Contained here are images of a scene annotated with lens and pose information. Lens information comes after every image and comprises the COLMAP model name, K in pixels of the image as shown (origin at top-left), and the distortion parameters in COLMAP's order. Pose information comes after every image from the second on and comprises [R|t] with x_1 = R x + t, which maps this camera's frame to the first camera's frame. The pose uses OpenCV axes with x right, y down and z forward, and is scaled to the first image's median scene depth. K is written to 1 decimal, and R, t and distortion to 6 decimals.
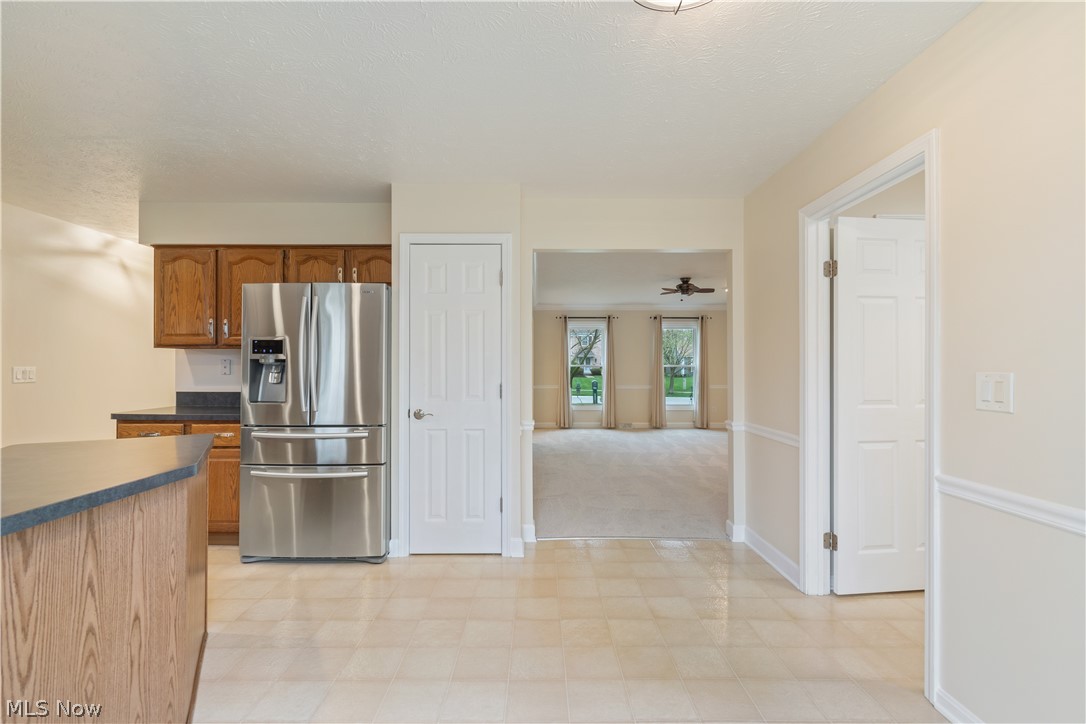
lens RADIAL K [[481.4, 0, 526.9], [0, 481.4, 364.9], [0, 0, 1]] dist [-0.032690, 0.000426]
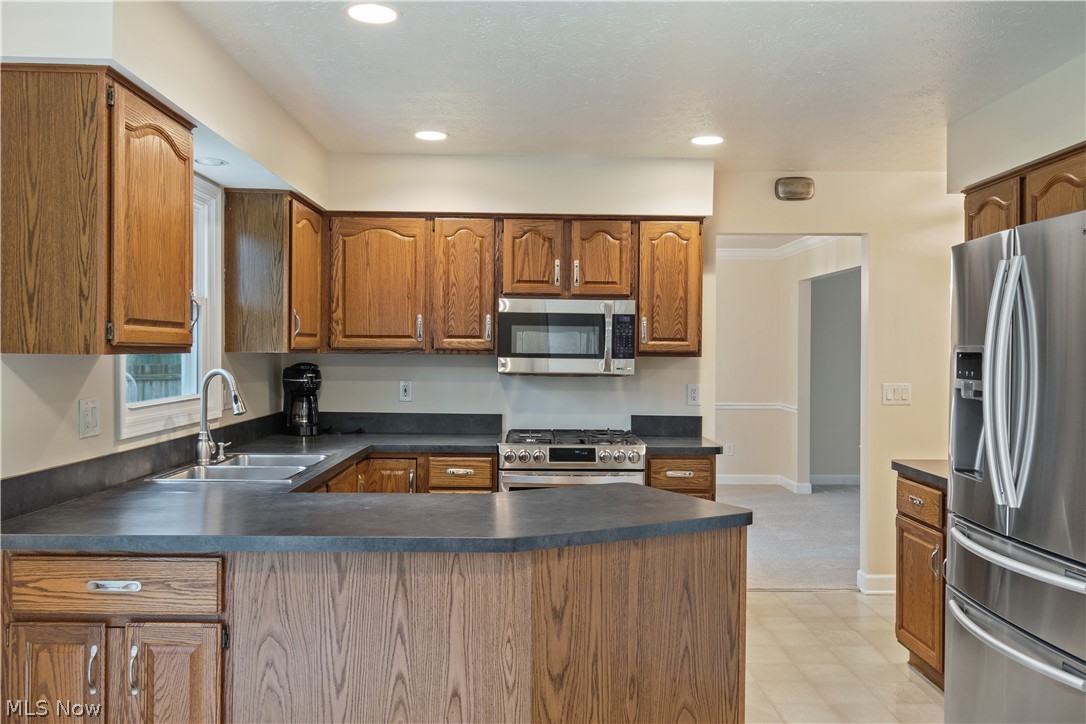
lens RADIAL K [[872.3, 0, 538.3], [0, 872.3, 354.7], [0, 0, 1]] dist [-0.004374, -0.002954]
pose [[0.021127, -0.000359, -0.999777, 0.419741], [-0.005226, 0.999986, -0.000469, -0.054236], [0.999763, 0.005235, 0.021125, 0.561317]]
